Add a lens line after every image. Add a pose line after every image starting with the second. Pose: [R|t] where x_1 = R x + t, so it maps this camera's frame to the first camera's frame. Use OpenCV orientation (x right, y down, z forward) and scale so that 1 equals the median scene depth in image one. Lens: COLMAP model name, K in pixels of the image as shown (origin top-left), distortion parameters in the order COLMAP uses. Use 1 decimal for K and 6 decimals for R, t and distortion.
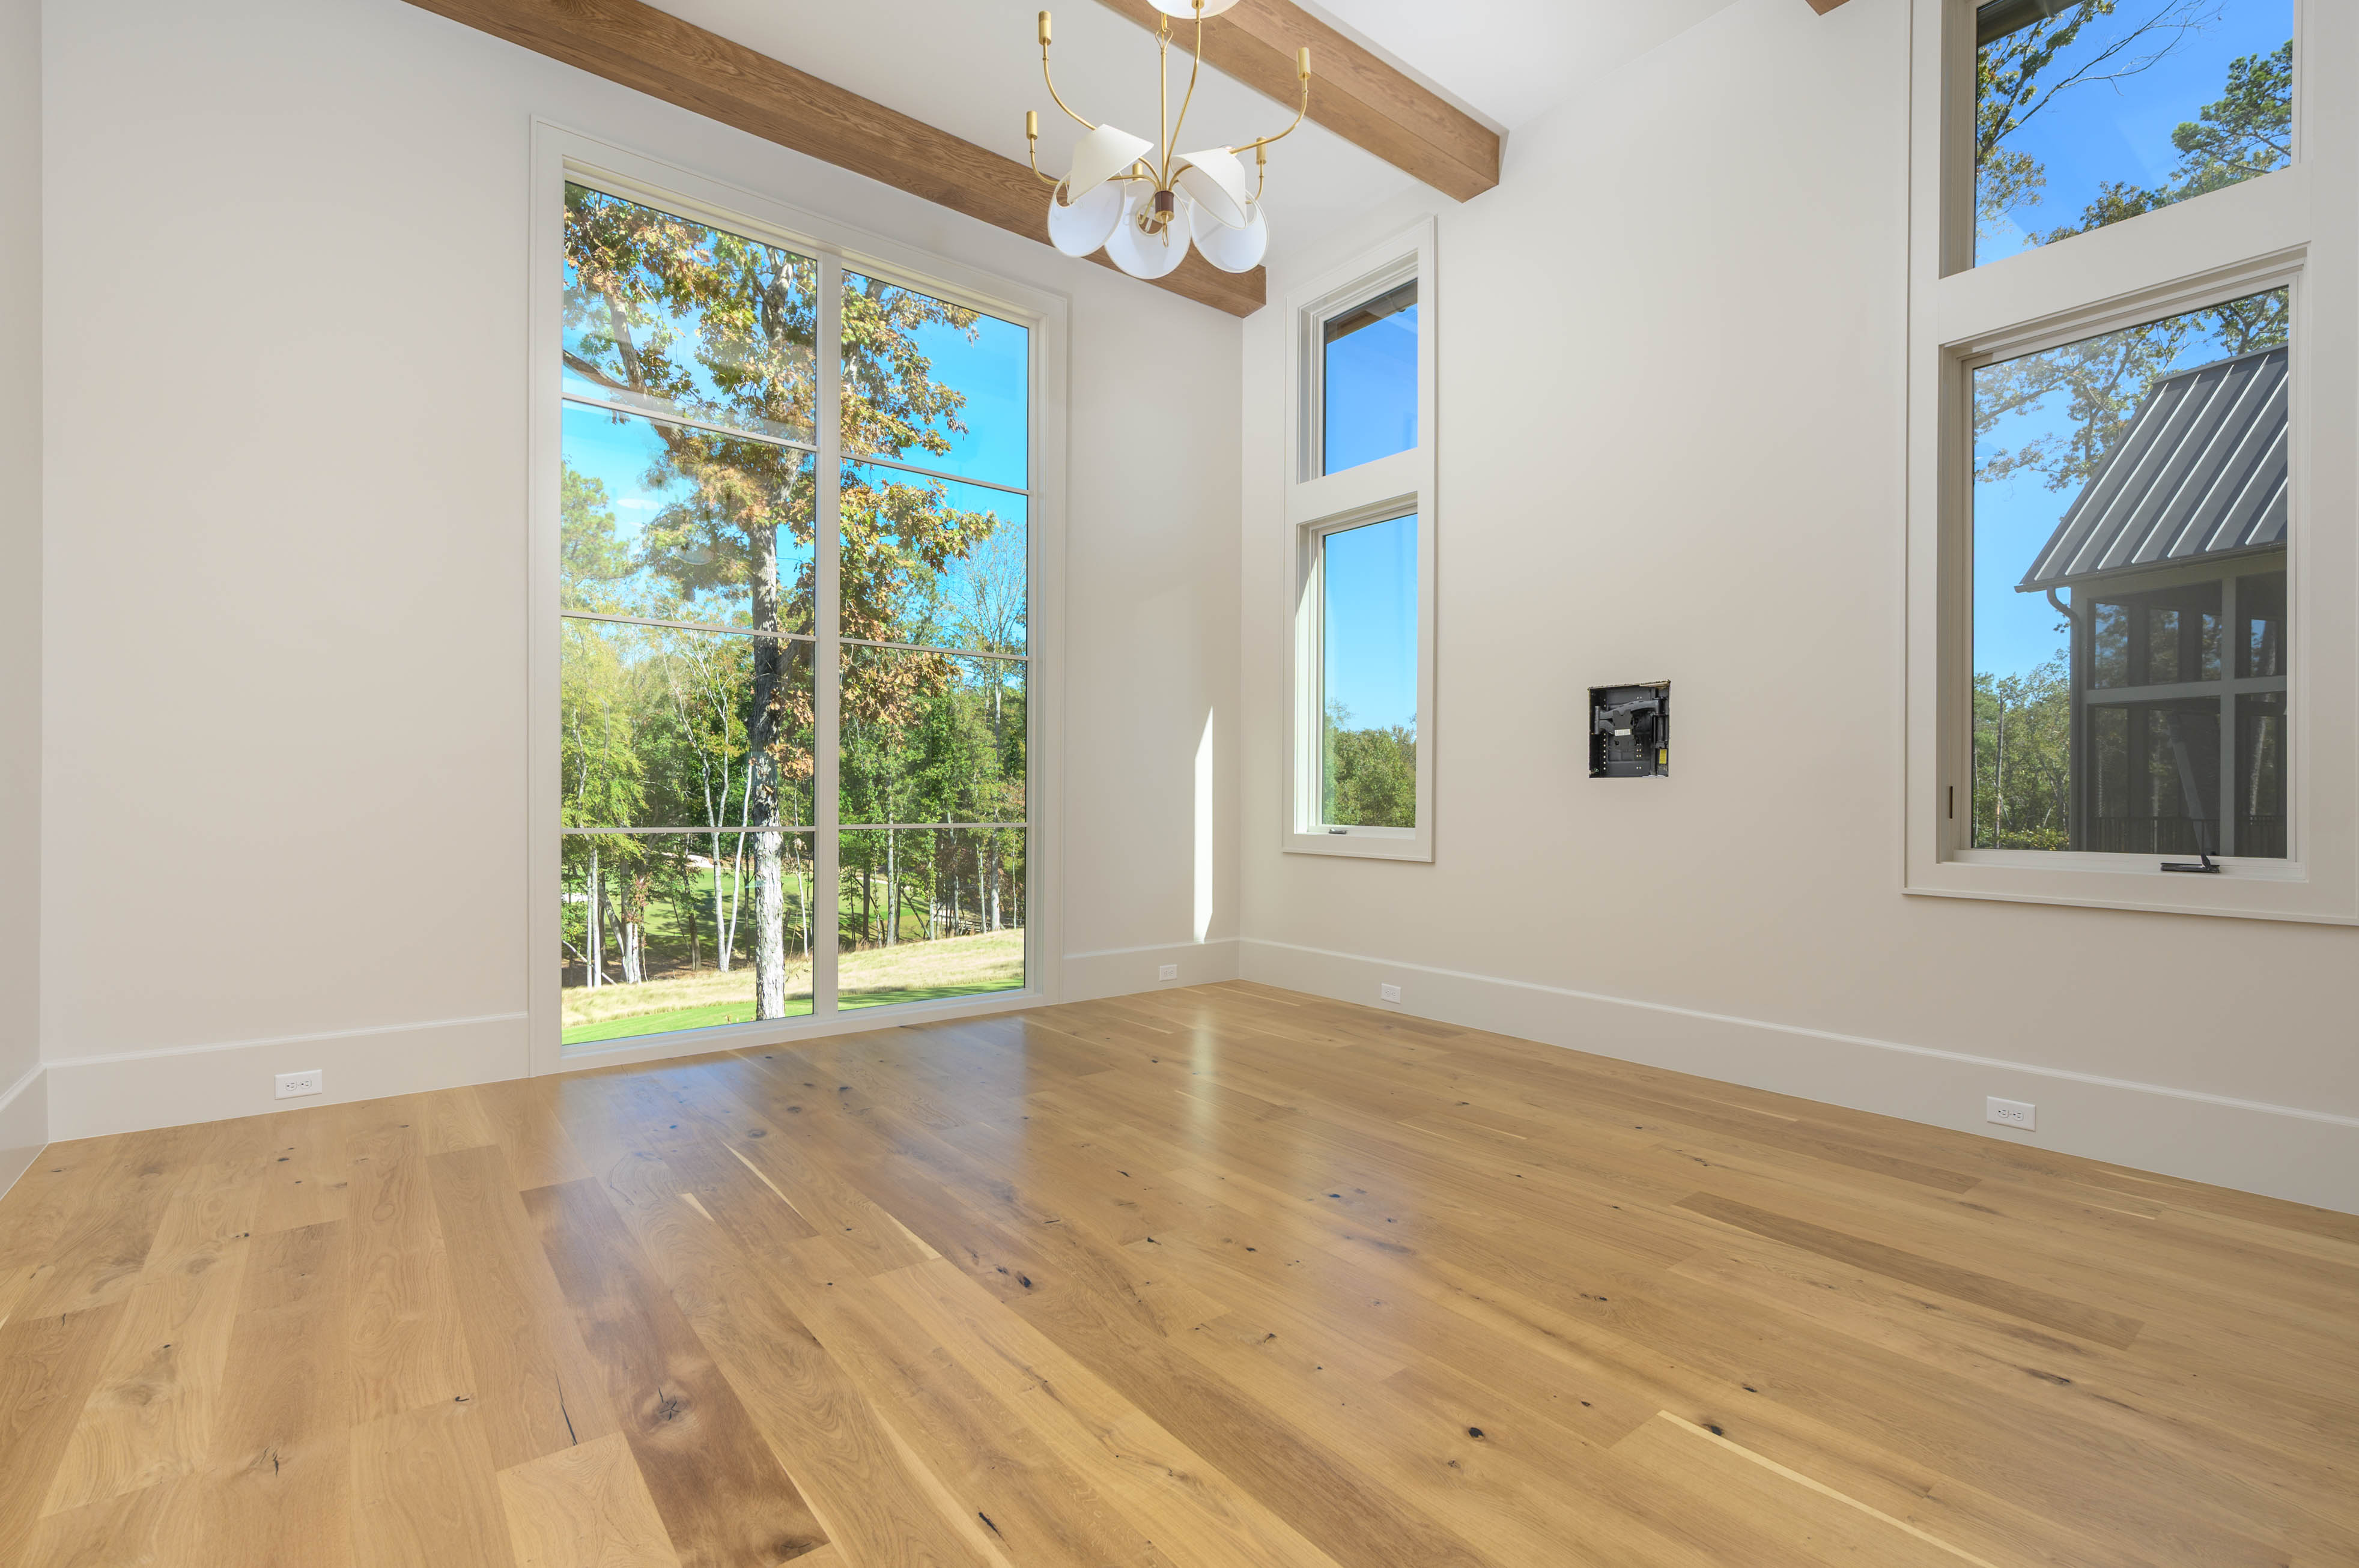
lens RADIAL K [[1060.5, 0, 1178.5], [0, 1060.5, 791.3], [0, 0, 1]] dist [-0.005386, -0.000569]
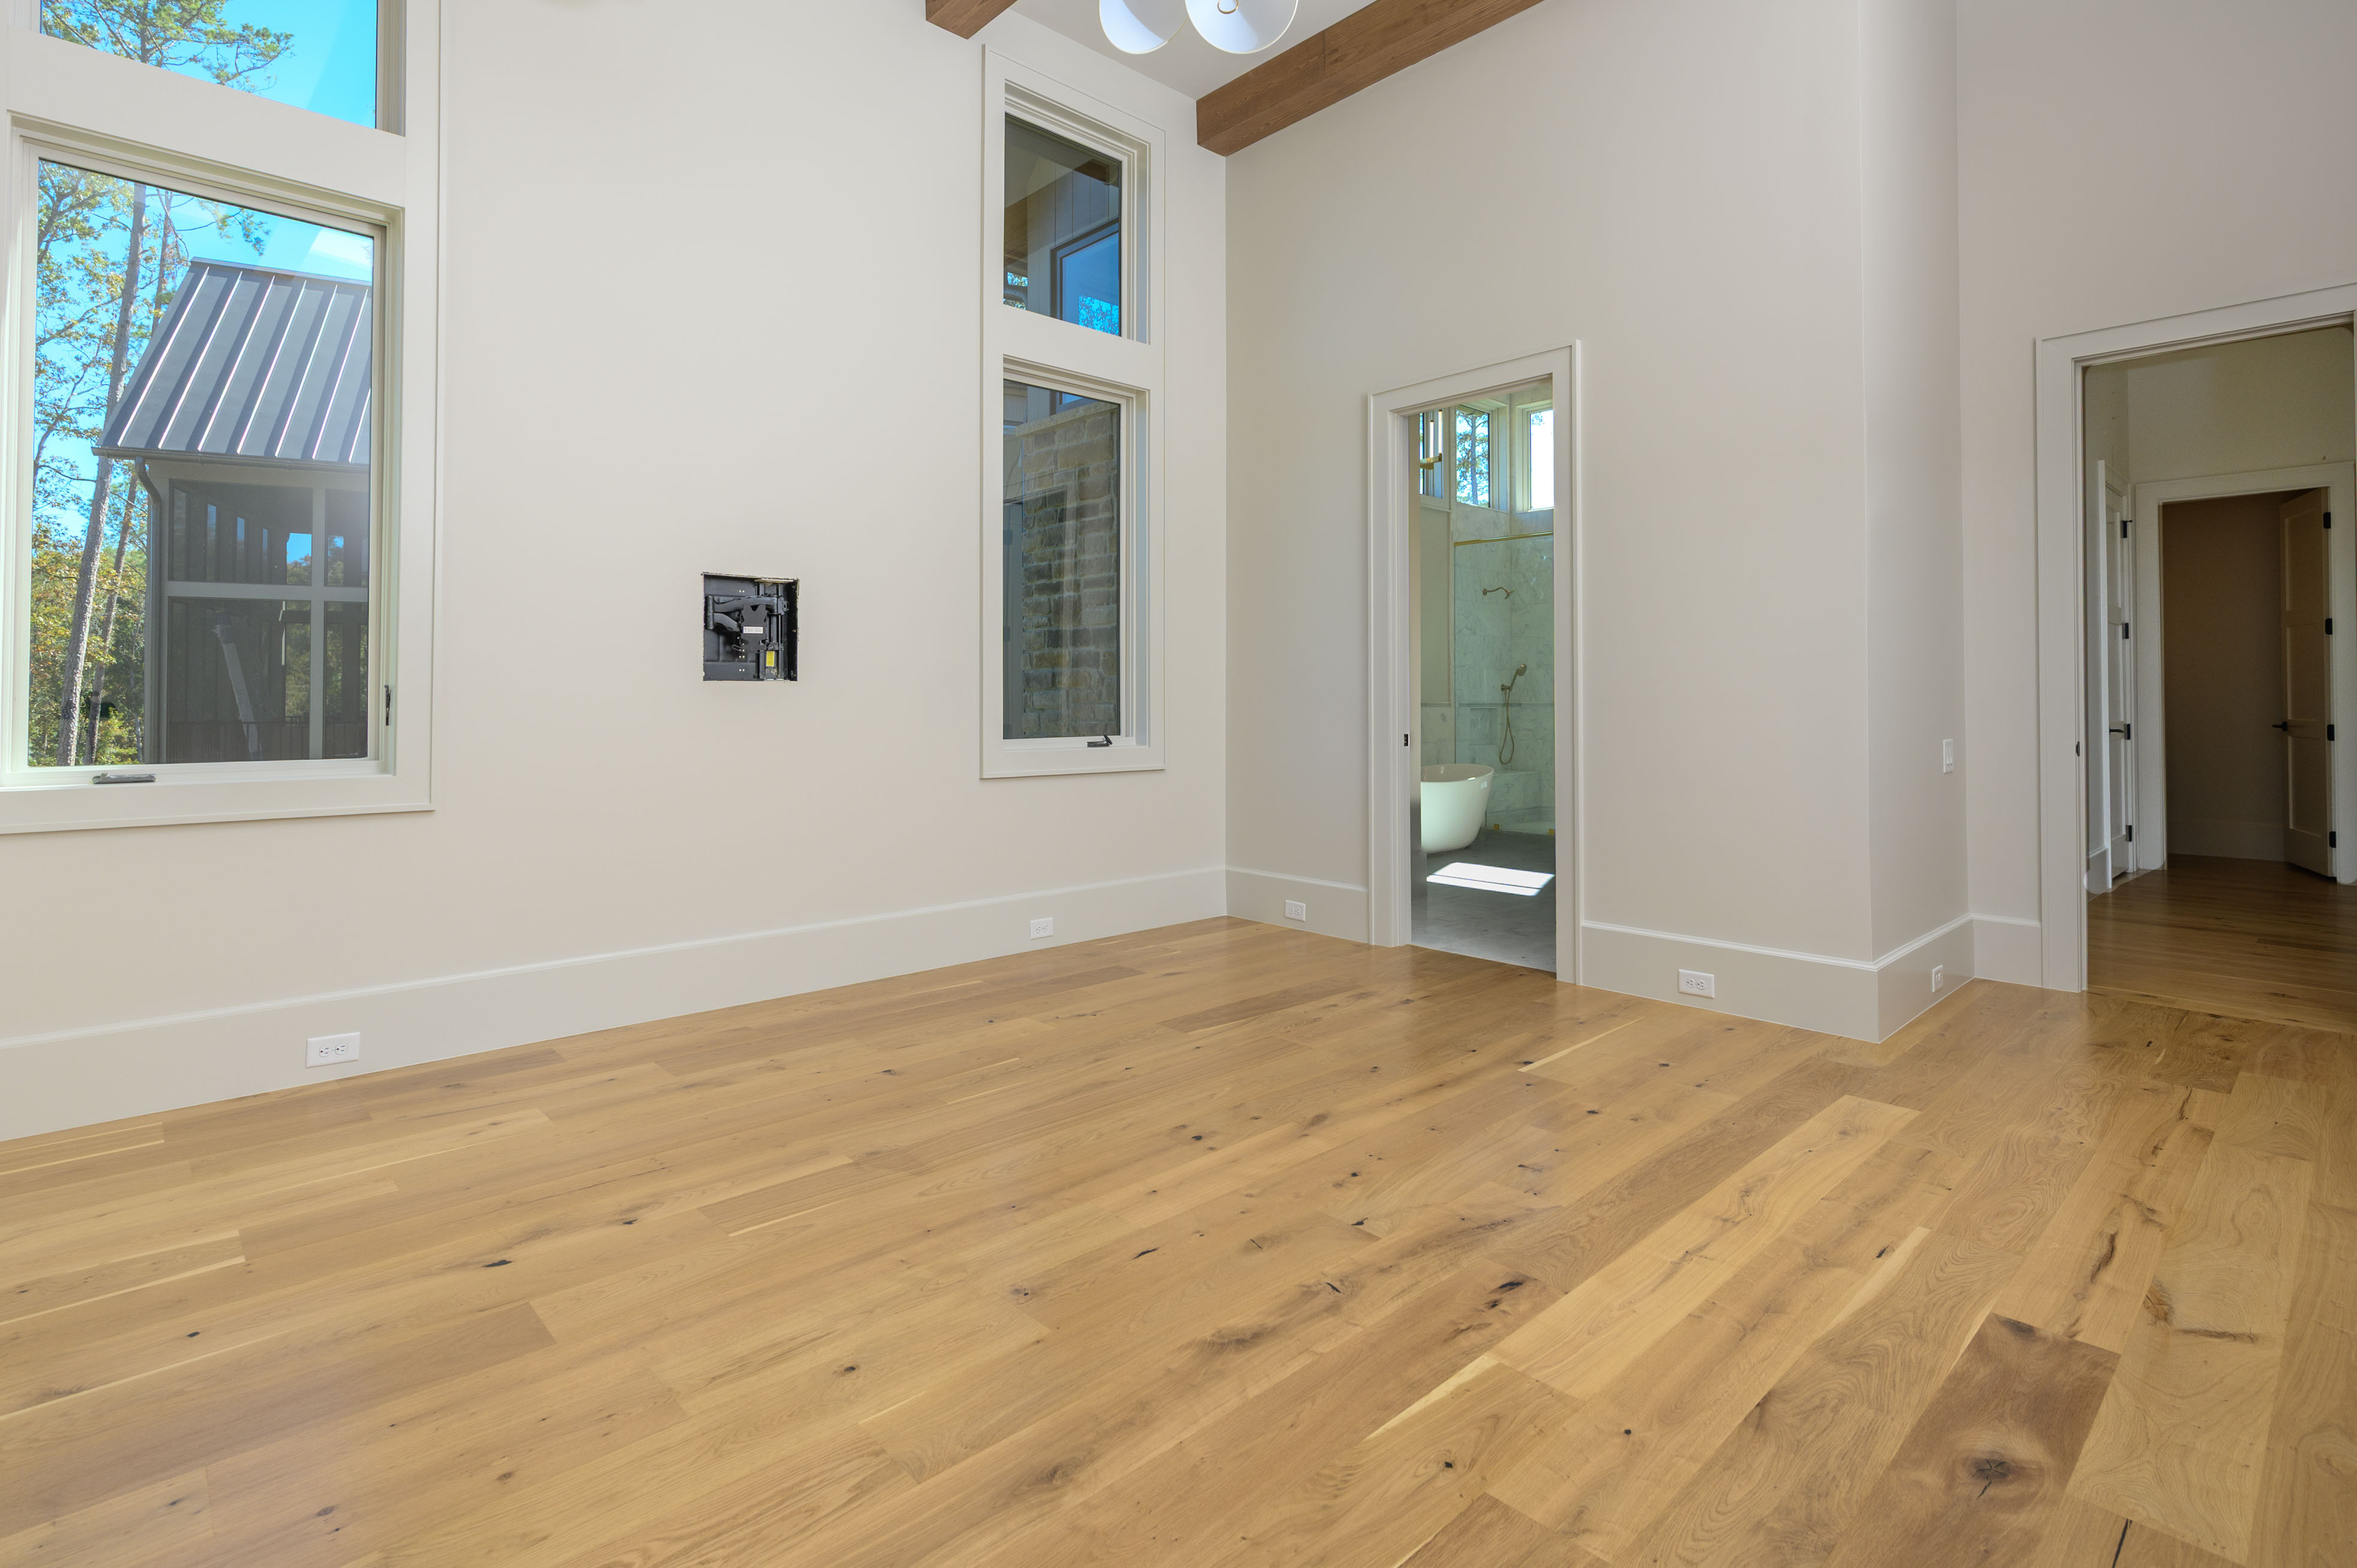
lens RADIAL K [[1115.8, 0, 1208.7], [0, 1115.8, 665.3], [0, 0, 1]] dist [-0.003160, 0.000535]
pose [[-0.086739, 0.025183, 0.995913, -0.951170], [-0.001484, 0.999676, -0.025407, -0.005197], [-0.996230, -0.003682, -0.086674, 1.232269]]
